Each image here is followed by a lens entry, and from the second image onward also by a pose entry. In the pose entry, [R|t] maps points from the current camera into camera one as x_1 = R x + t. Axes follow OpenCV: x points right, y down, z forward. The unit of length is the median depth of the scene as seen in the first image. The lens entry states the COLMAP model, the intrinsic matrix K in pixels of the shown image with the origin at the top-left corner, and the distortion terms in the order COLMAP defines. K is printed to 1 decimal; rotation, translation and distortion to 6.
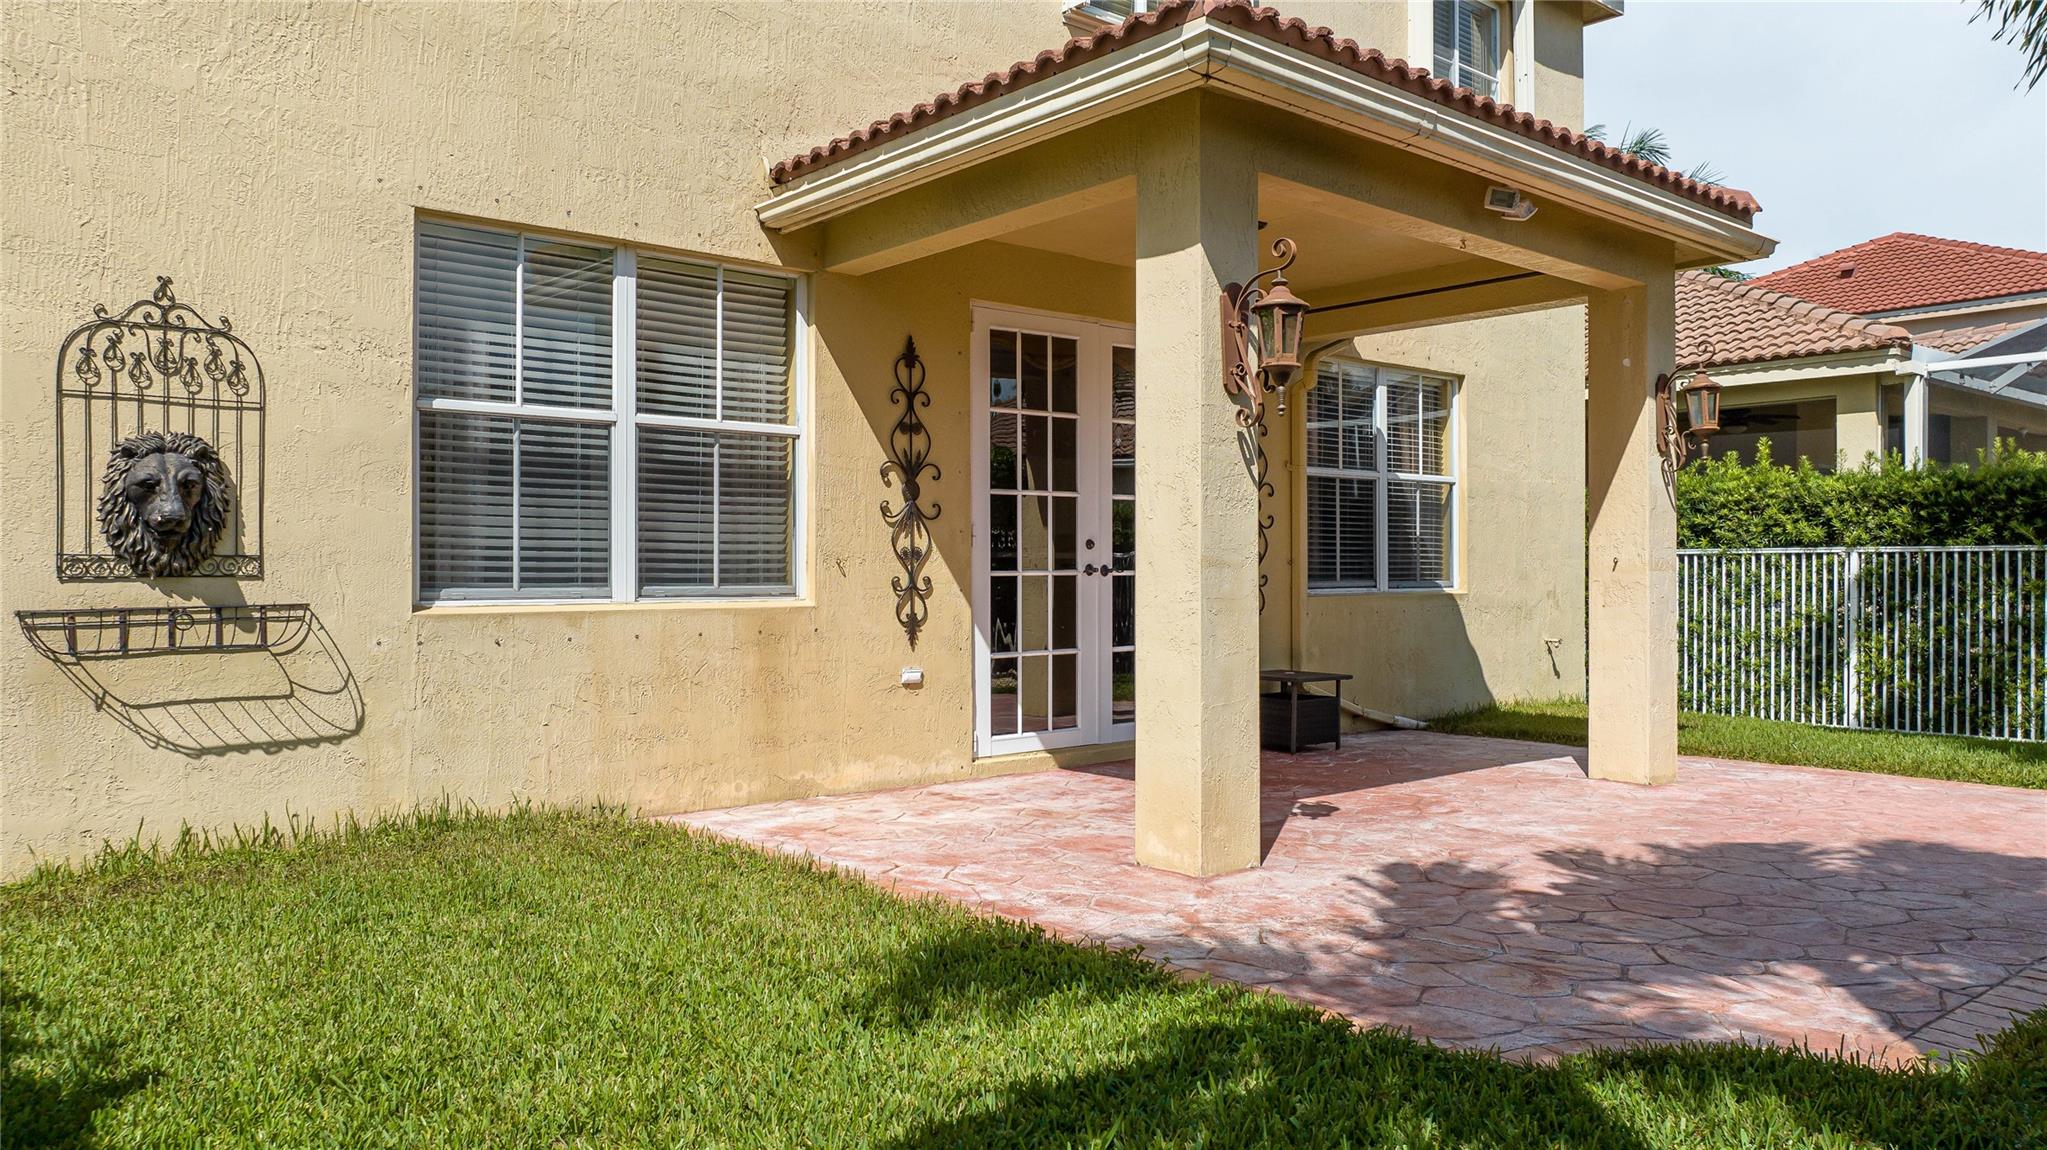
lens RADIAL K [[1447.0, 0, 1023.5], [0, 1447.0, 575.0], [0, 0, 1]] dist [-0.009400, 0.006311]
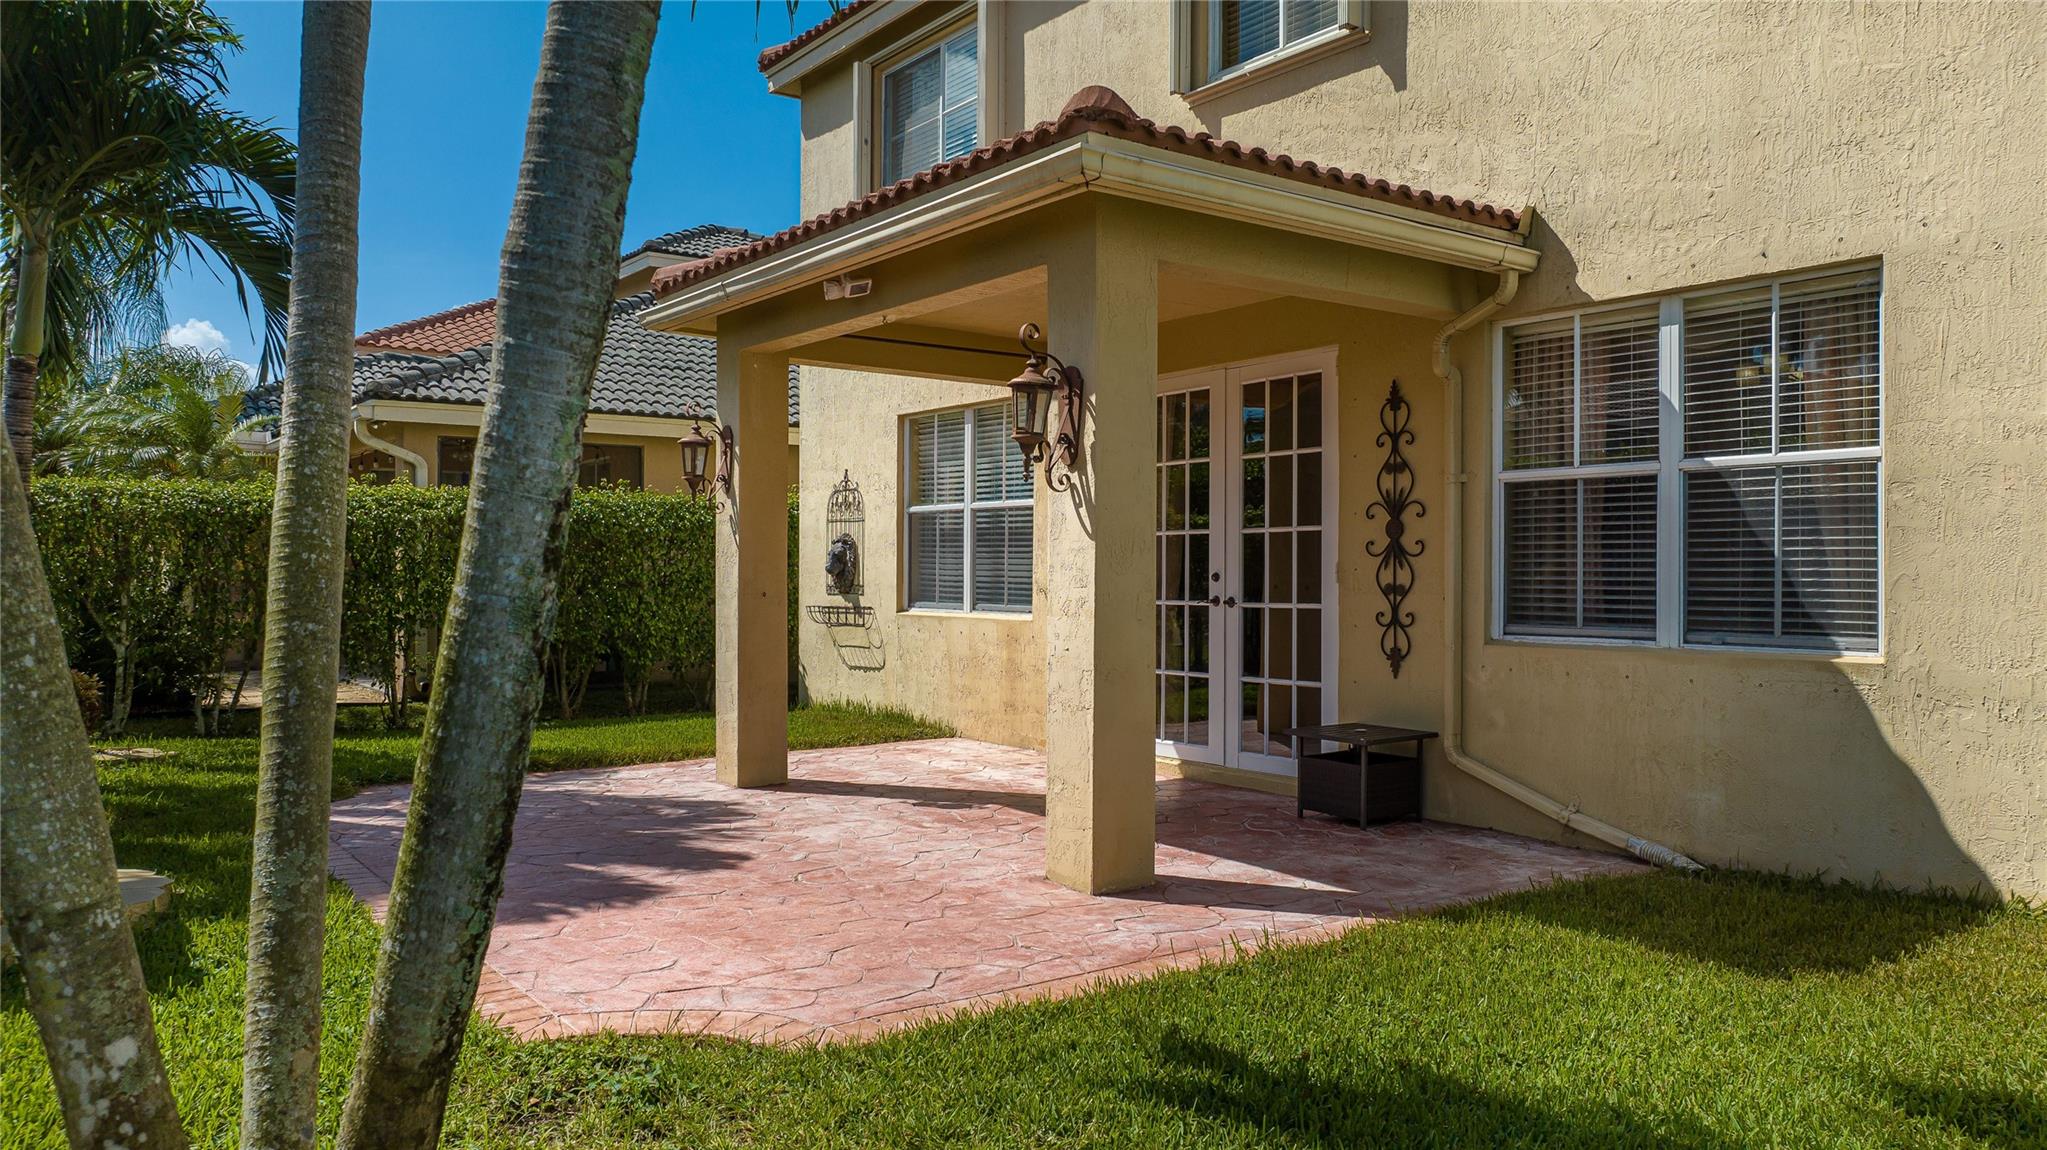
lens RADIAL K [[1429.5, 0, 1025.8], [0, 1429.5, 609.8], [0, 0, 1]] dist [-0.017670, 0.001618]
pose [[-0.075622, 0.009562, -0.997091, 0.646785], [-0.026916, 0.999570, 0.011627, -0.002810], [0.996773, 0.027717, -0.075332, 0.543828]]
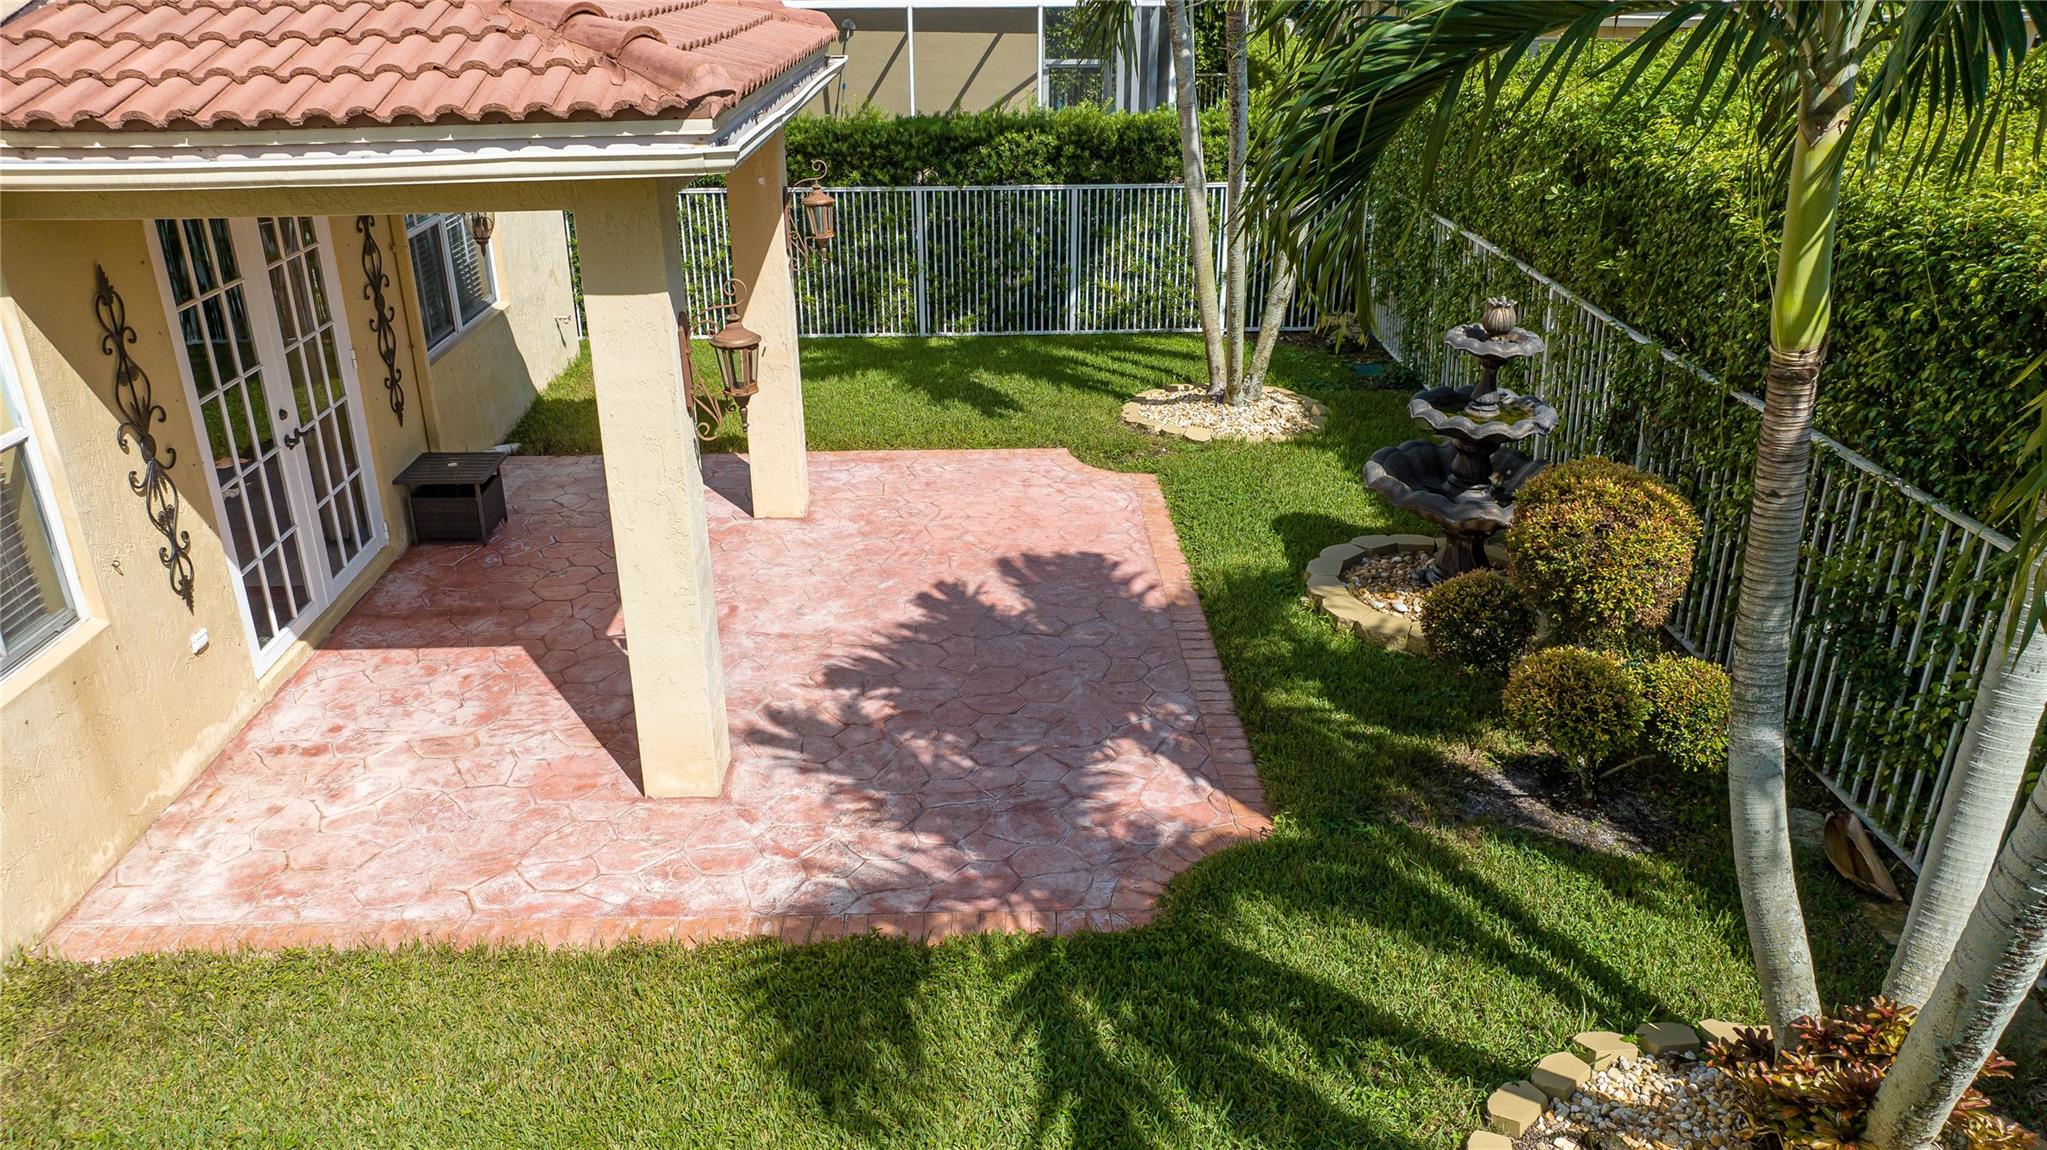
lens RADIAL K [[1429.5, 0, 1025.8], [0, 1429.5, 609.8], [0, 0, 1]] dist [-0.017670, 0.001618]
pose [[0.629900, -0.330418, 0.702887, -0.247870], [0.001359, 0.905461, 0.424428, -0.217187], [-0.776675, -0.266392, 0.570799, 0.064566]]
